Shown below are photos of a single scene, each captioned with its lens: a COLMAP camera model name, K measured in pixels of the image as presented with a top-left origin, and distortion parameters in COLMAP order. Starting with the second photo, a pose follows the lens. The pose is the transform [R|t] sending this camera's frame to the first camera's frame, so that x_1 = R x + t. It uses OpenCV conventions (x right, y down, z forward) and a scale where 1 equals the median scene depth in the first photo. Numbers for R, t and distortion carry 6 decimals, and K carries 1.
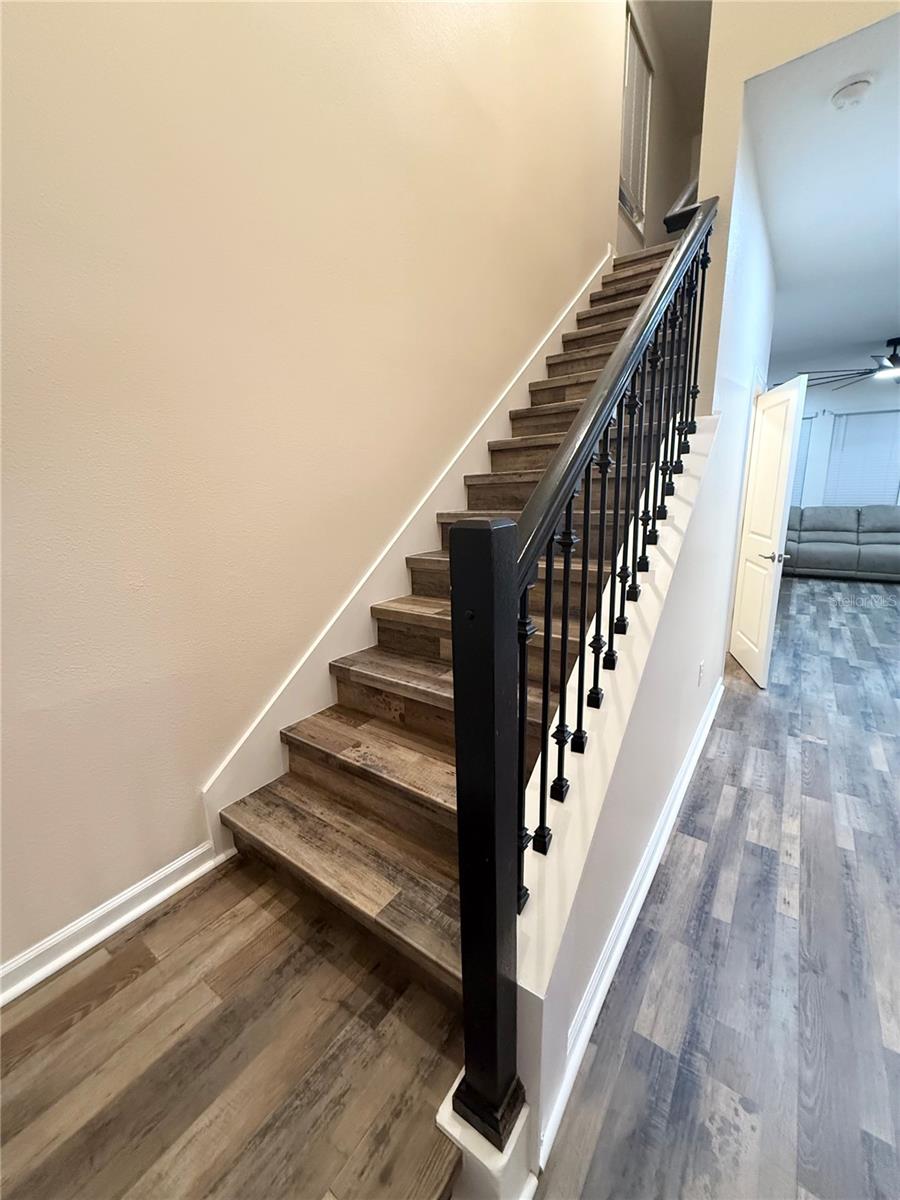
lens RADIAL K [[478.3, 0, 451.4], [0, 478.3, 597.4], [0, 0, 1]] dist [0.000836, -0.000174]
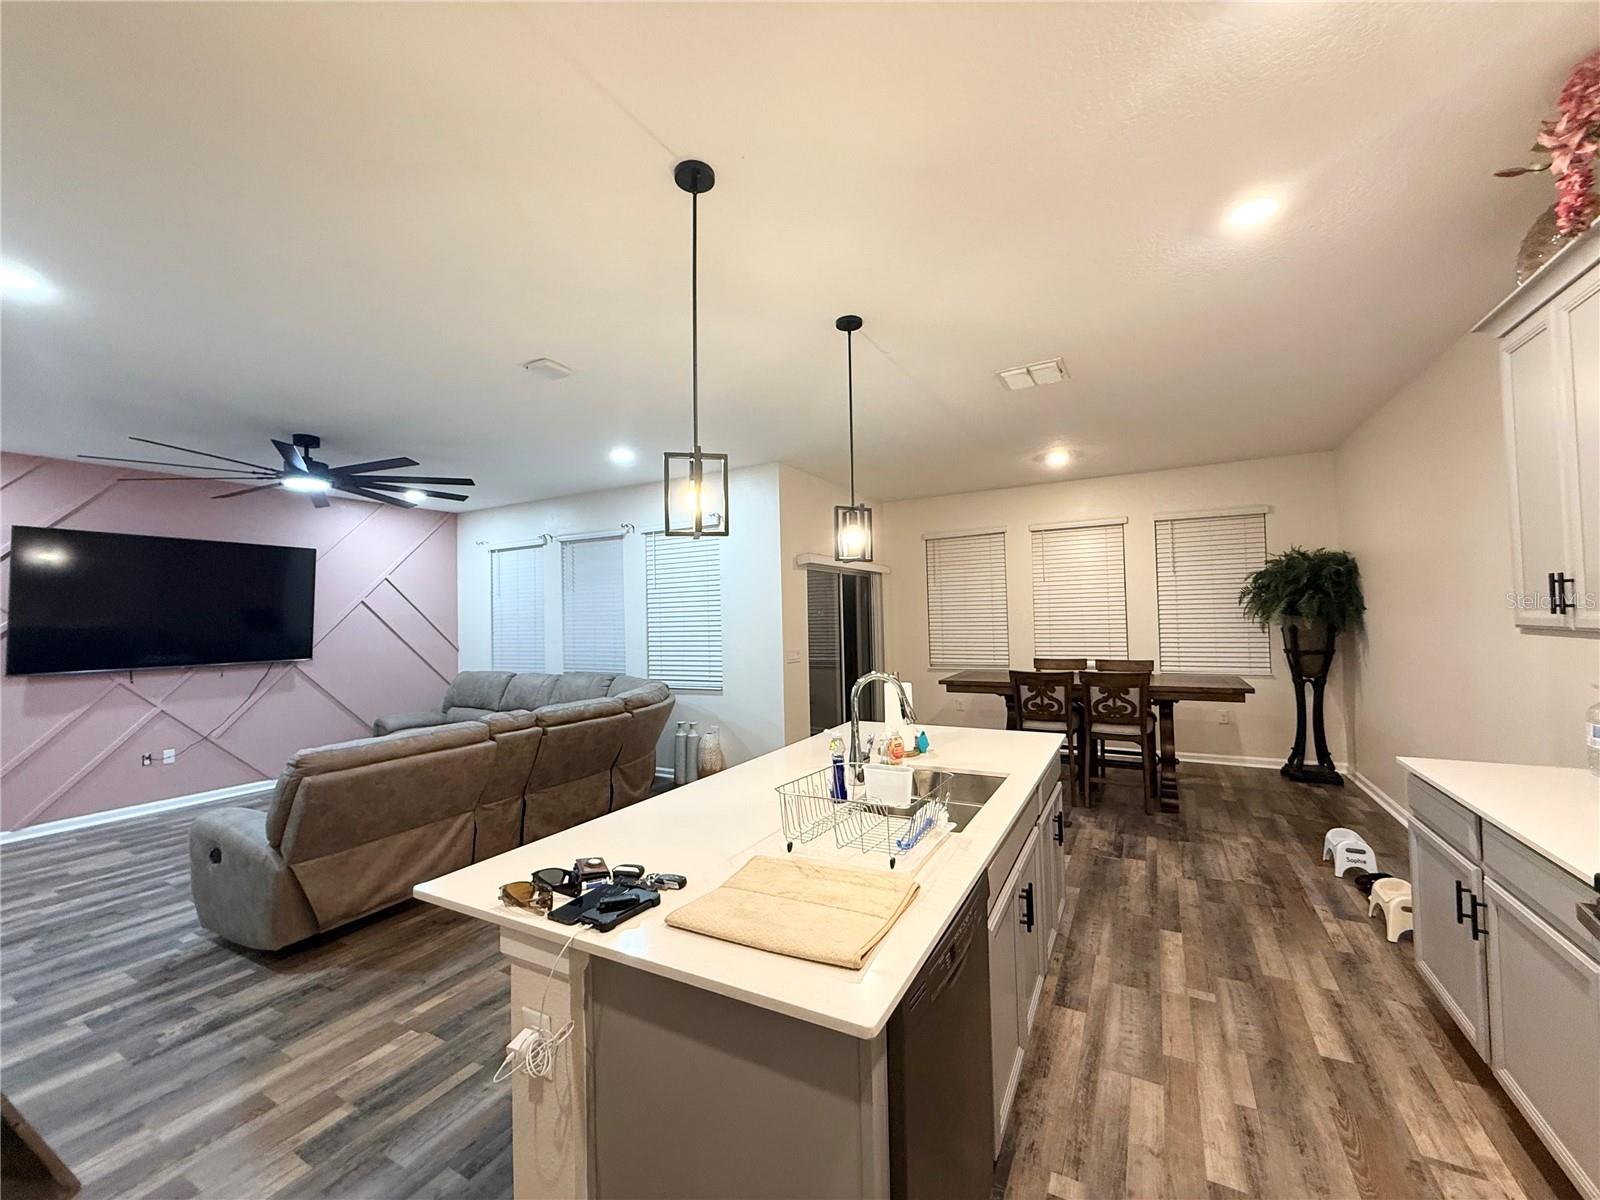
lens RADIAL K [[637.7, 0, 796.2], [0, 637.7, 598.9], [0, 0, 1]] dist [0.000836, -0.000174]
pose [[0.993113, 0.008171, 0.116879, 3.067823], [0.022171, 0.966436, -0.255950, -0.167319], [-0.115047, 0.256778, 0.959598, 0.271227]]
